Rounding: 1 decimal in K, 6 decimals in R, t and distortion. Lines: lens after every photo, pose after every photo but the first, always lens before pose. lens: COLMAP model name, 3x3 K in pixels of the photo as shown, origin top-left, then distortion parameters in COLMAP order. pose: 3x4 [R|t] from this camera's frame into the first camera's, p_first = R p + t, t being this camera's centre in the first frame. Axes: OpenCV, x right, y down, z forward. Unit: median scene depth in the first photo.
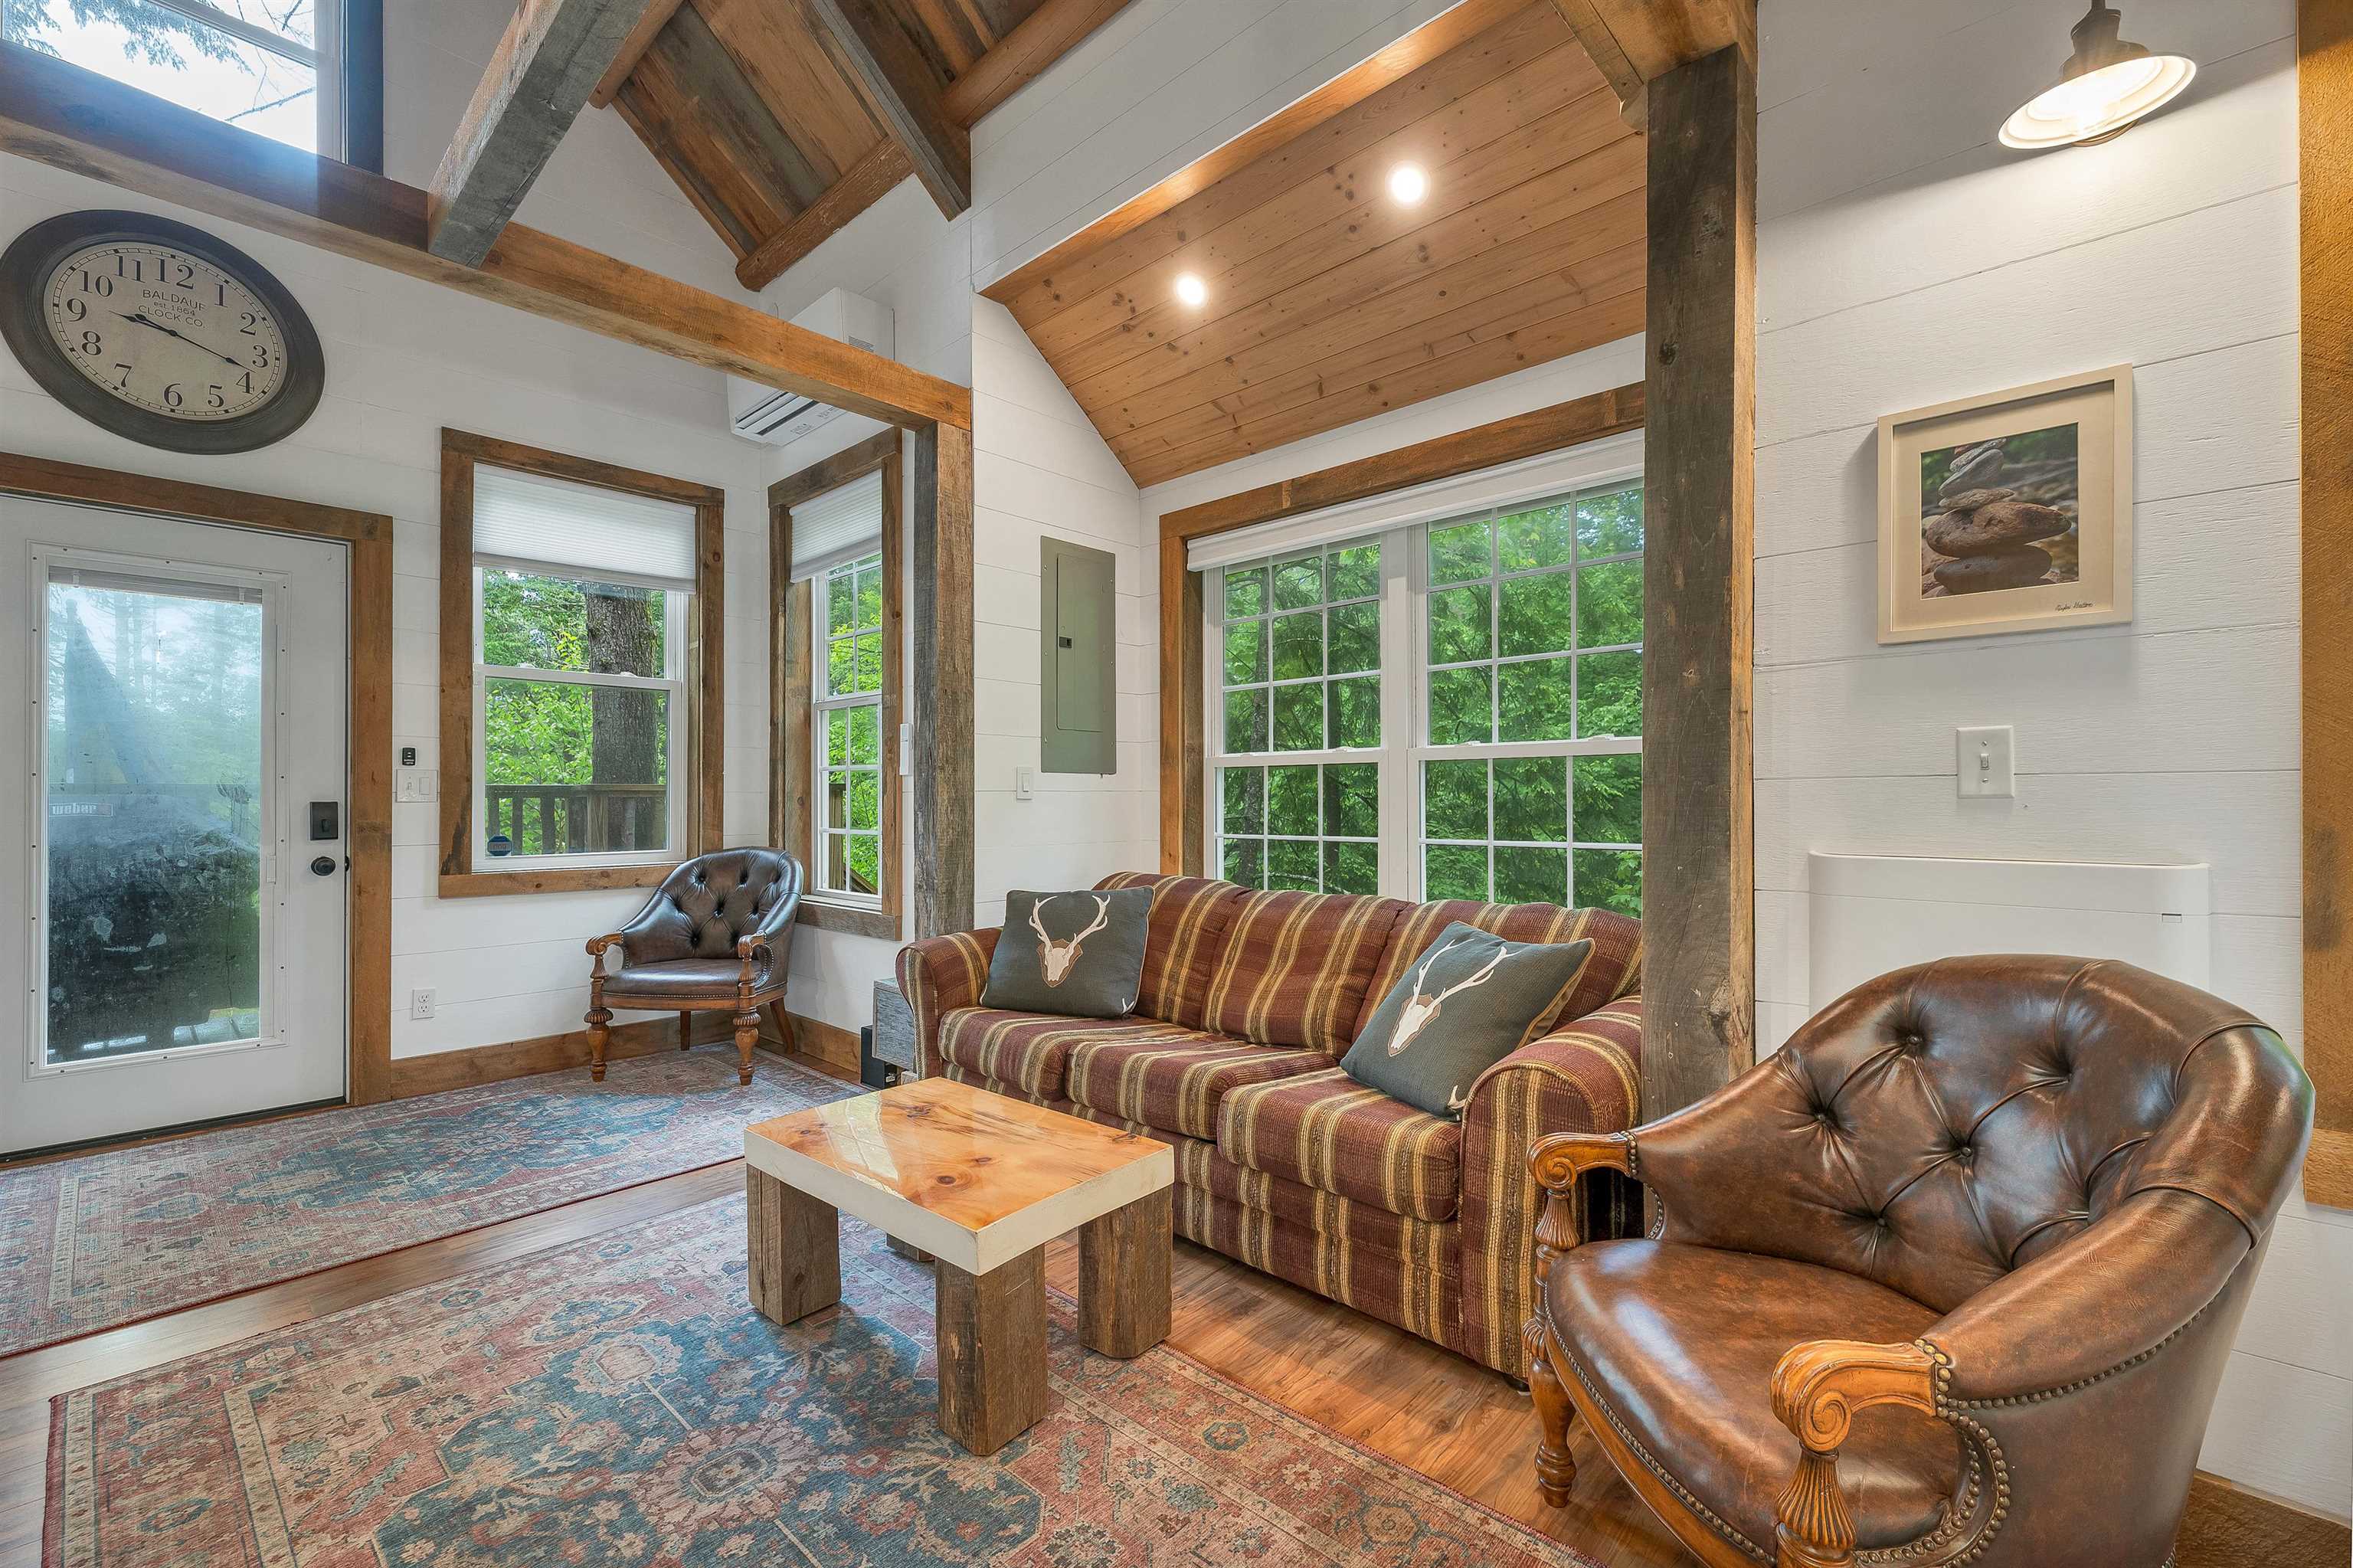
lens RADIAL K [[986.9, 0, 1173.3], [0, 986.9, 795.4], [0, 0, 1]] dist [0.002933, 0.000307]
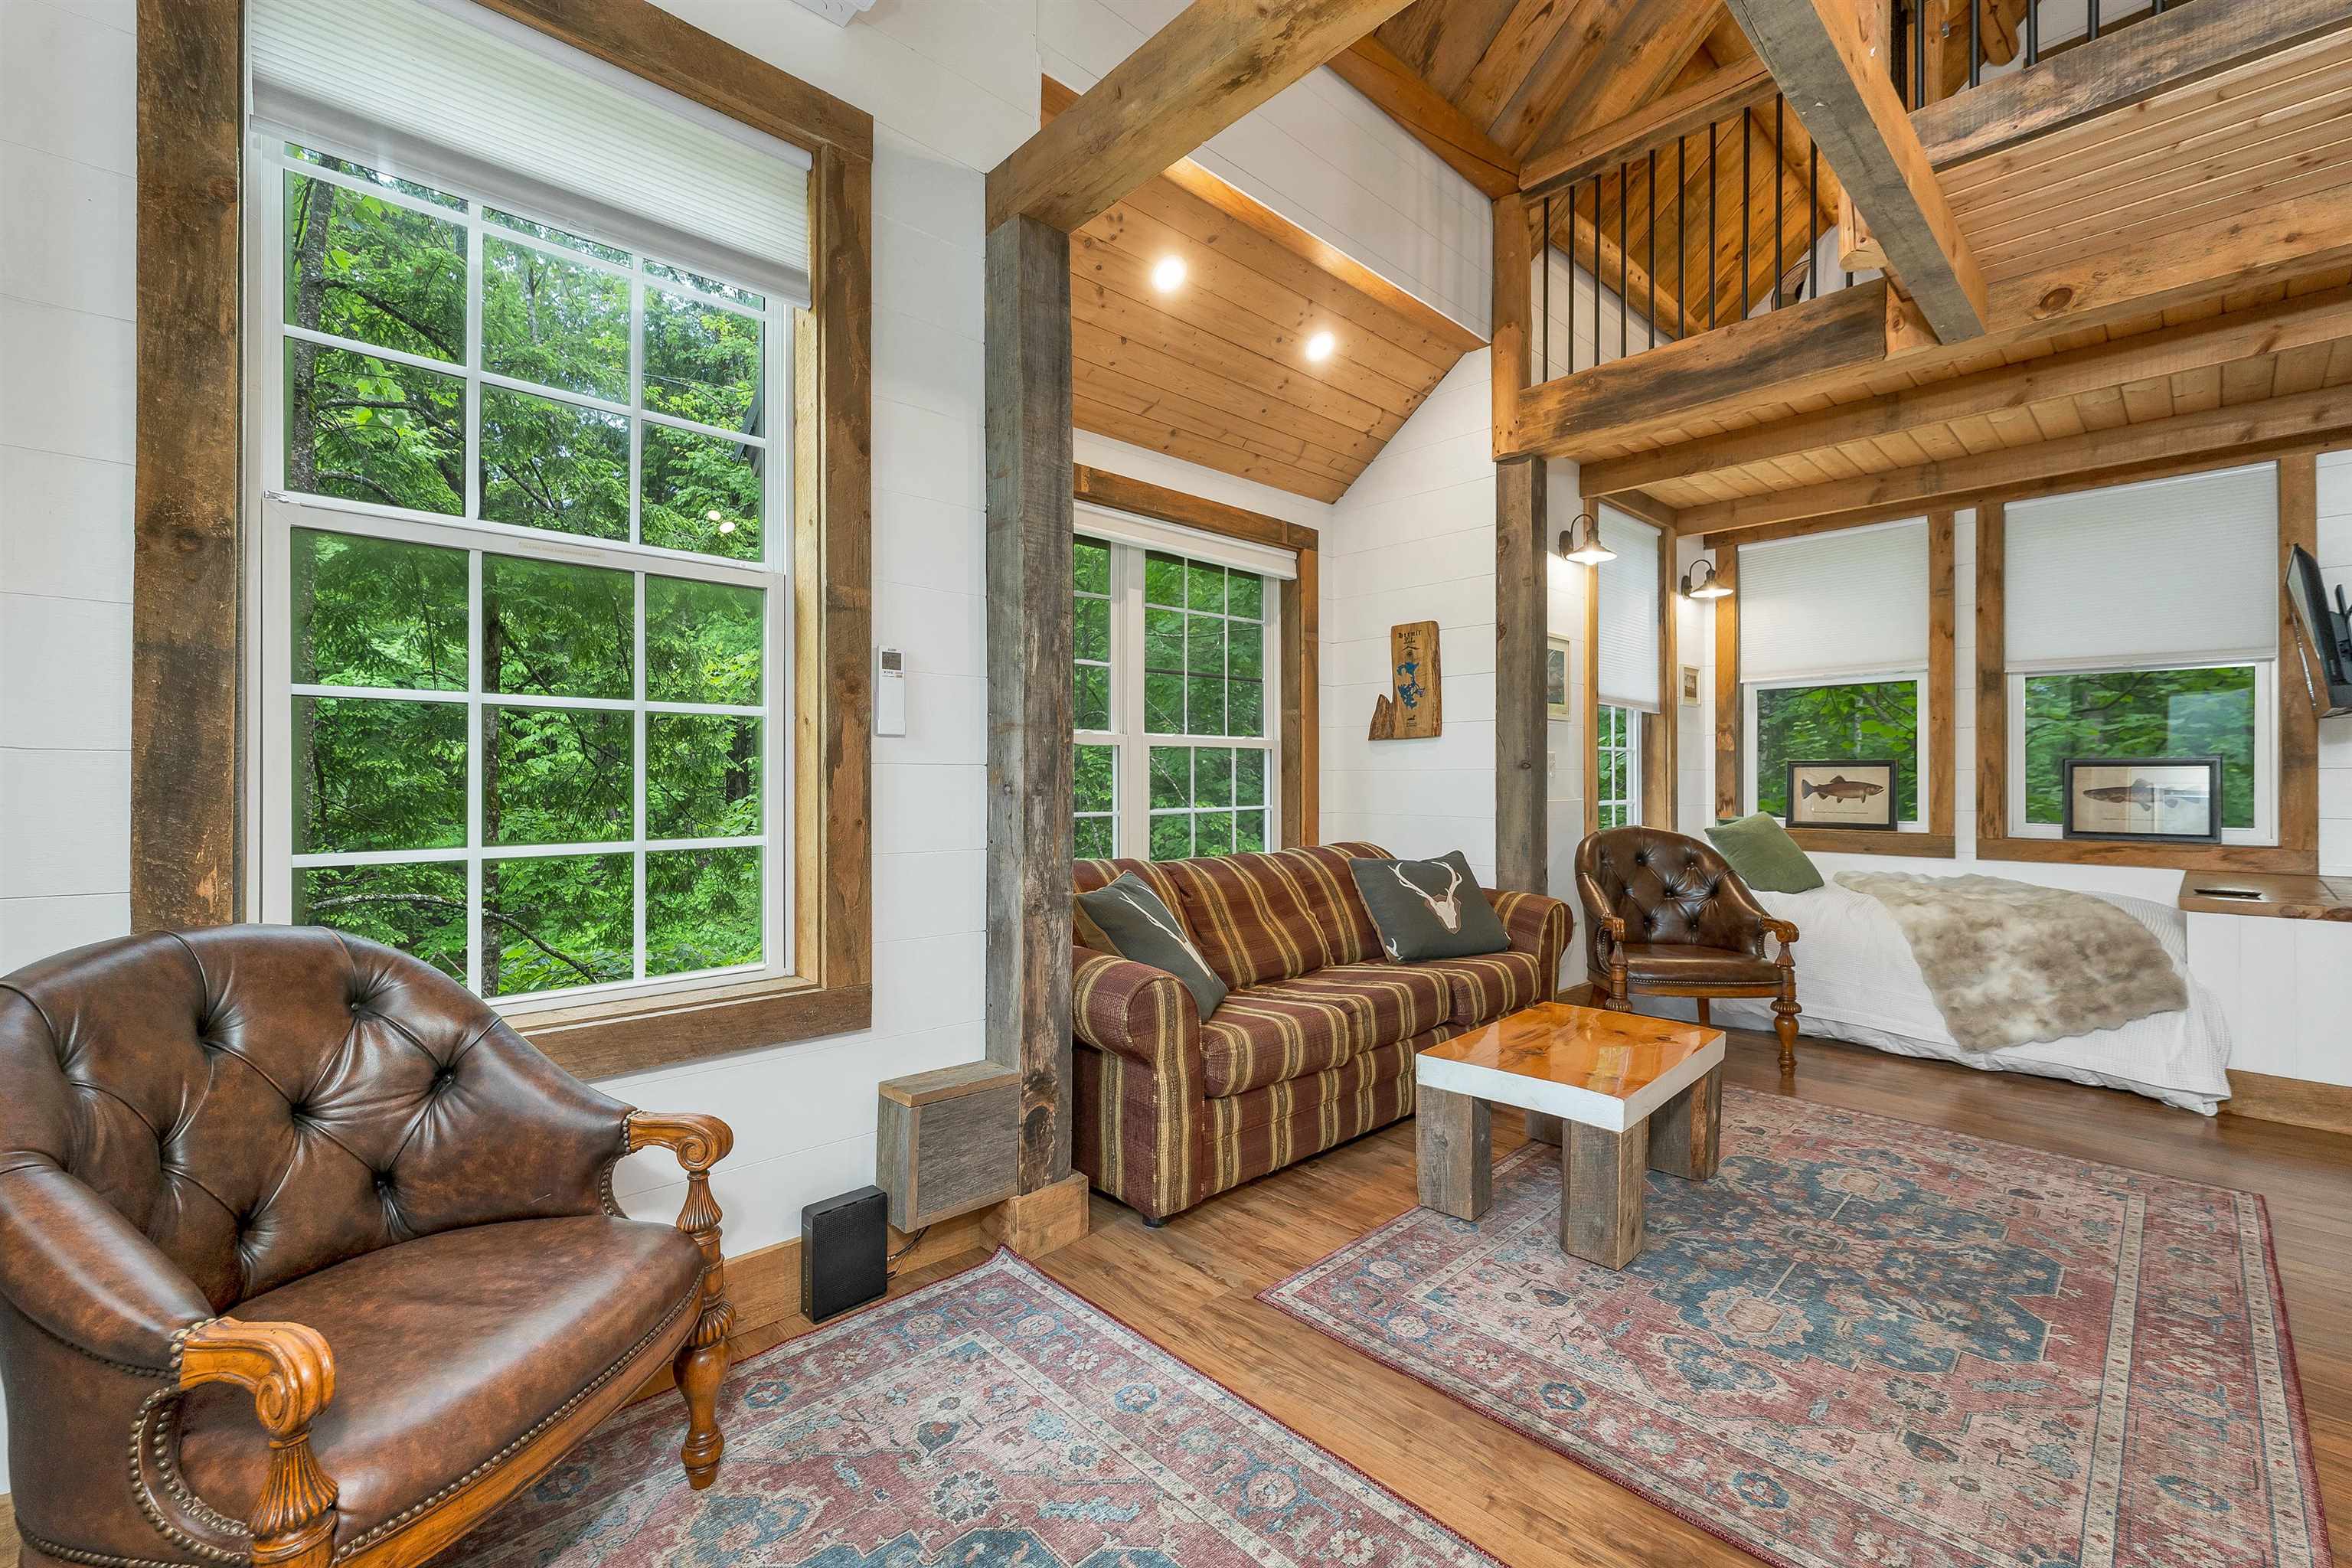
lens RADIAL K [[971.0, 0, 1172.0], [0, 971.0, 776.1], [0, 0, 1]] dist [0.002488, -0.000200]
pose [[0.062529, 0.003354, 0.998037, -1.040683], [-0.003889, 0.999988, -0.003117, 0.005937], [-0.998036, -0.003686, 0.062542, 0.997399]]
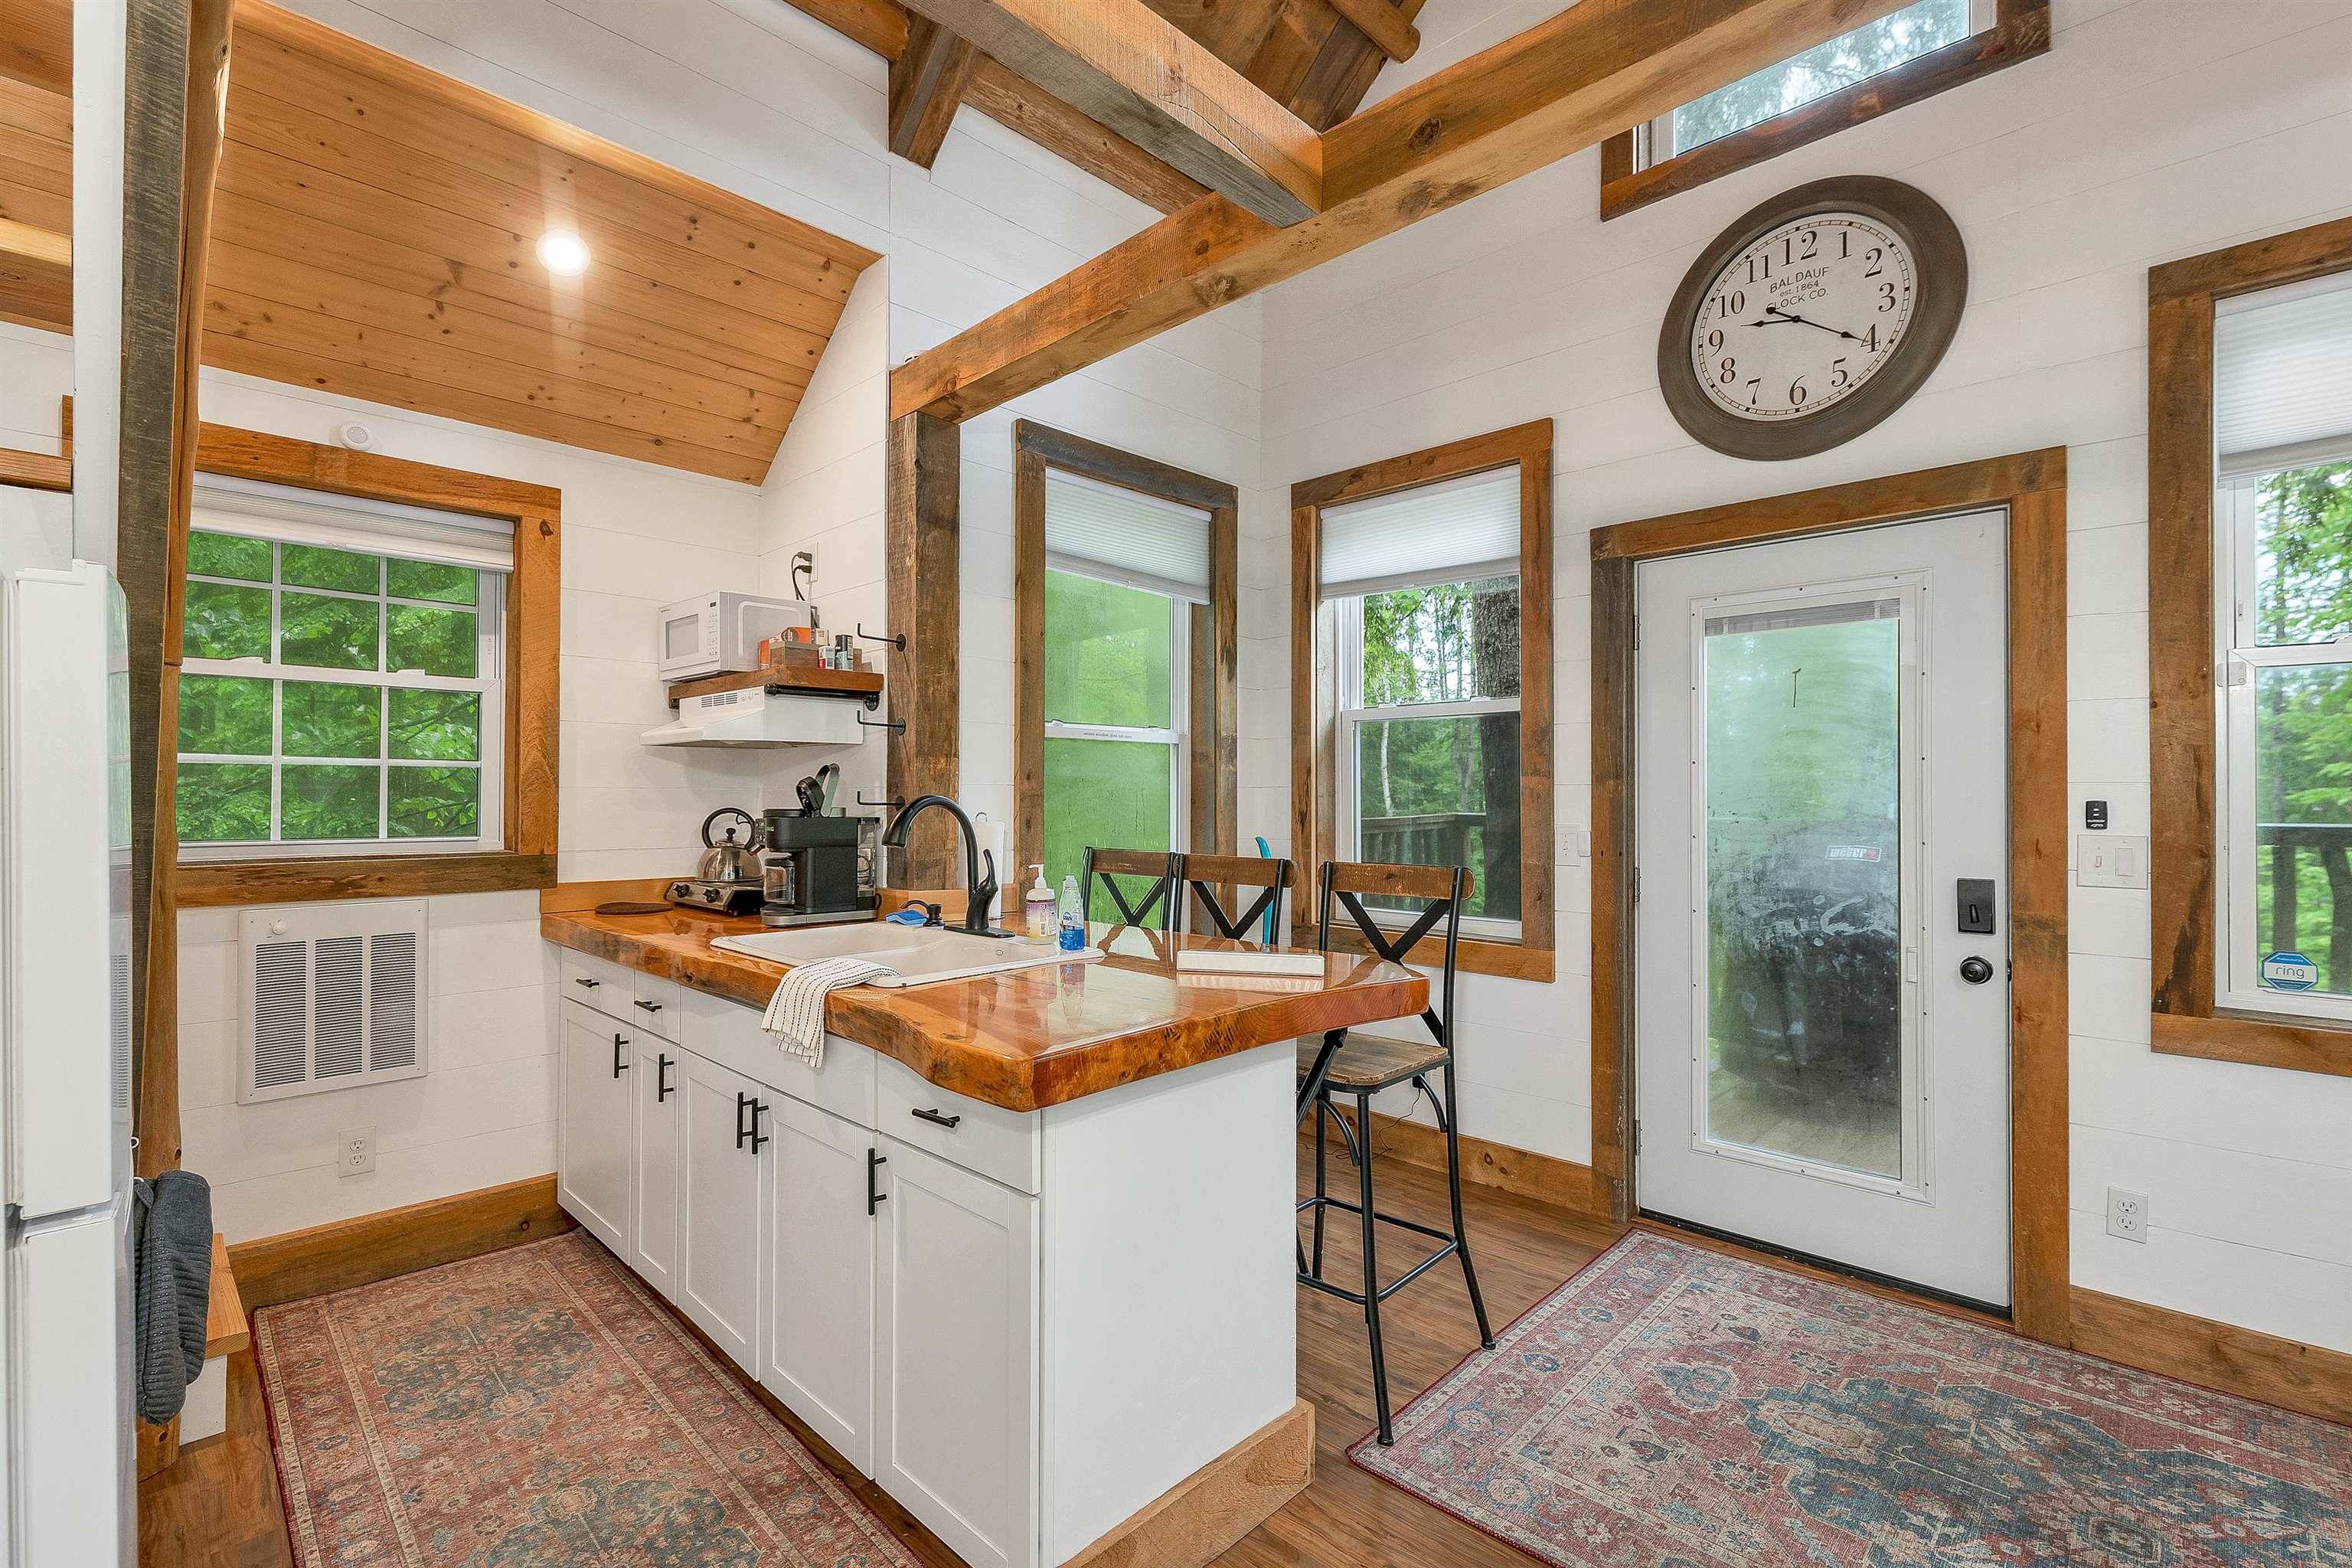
lens RADIAL K [[1052.6, 0, 1176.0], [0, 1052.6, 784.0], [0, 0, 1]] dist [0.002220, -0.000485]
pose [[-0.017381, -0.008018, -0.999817, -0.109537], [0.002544, 0.999964, -0.008064, -0.067435], [0.999846, -0.002684, -0.017360, 0.520699]]
